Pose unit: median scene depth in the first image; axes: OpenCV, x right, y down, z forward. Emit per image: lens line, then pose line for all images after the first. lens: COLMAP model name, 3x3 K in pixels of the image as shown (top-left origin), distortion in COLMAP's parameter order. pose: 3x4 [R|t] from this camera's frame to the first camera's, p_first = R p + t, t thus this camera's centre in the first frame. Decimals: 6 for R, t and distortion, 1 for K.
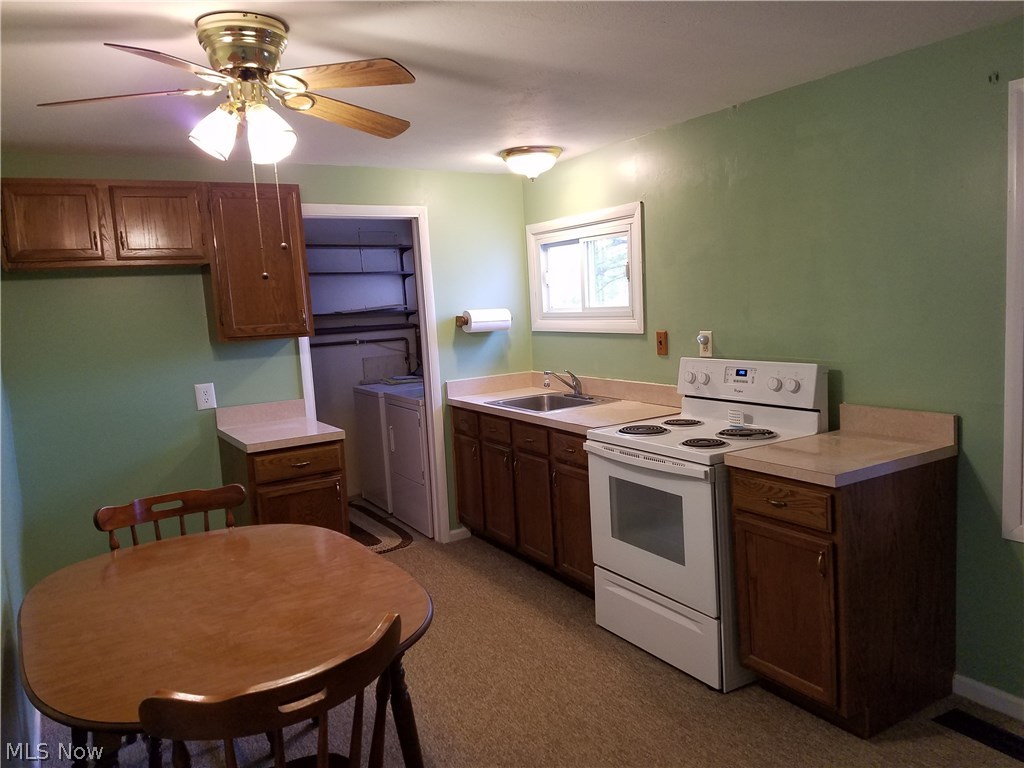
lens RADIAL K [[773.0, 0, 518.5], [0, 773.0, 384.3], [0, 0, 1]] dist [0.043098, -0.134440]
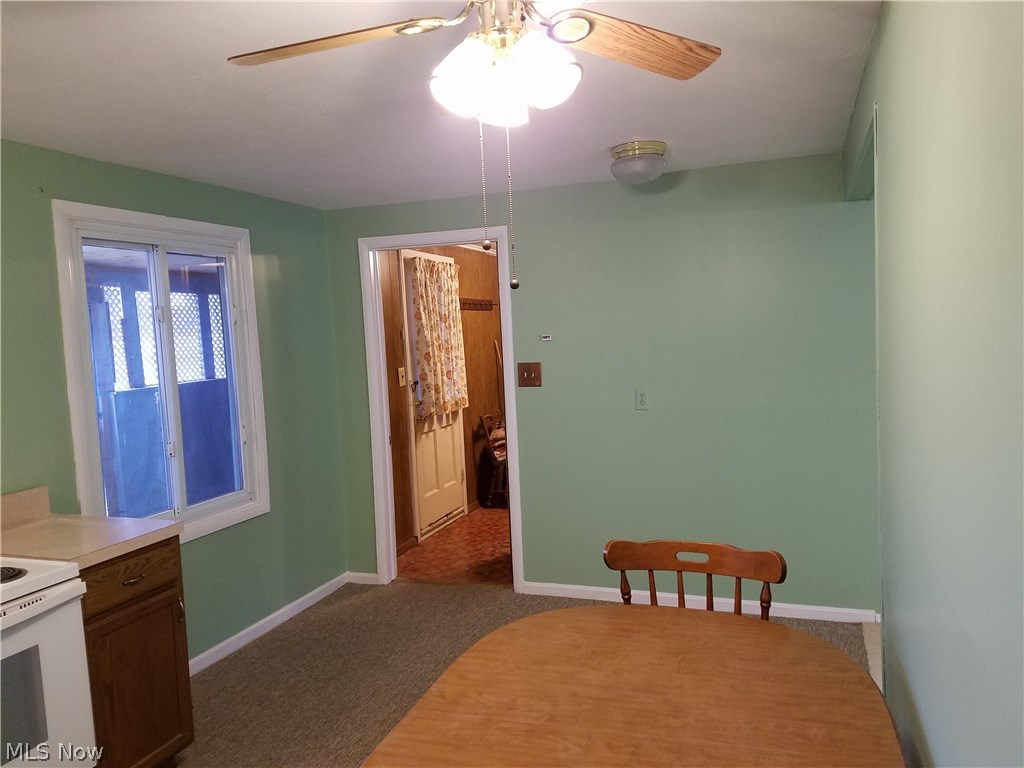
lens RADIAL K [[773.0, 0, 518.5], [0, 773.0, 384.3], [0, 0, 1]] dist [0.043098, -0.134440]
pose [[-0.622378, 0.018592, 0.782496, -0.839227], [0.169228, 0.979269, 0.111333, -0.129011], [-0.764204, 0.201711, -0.612622, 1.386874]]
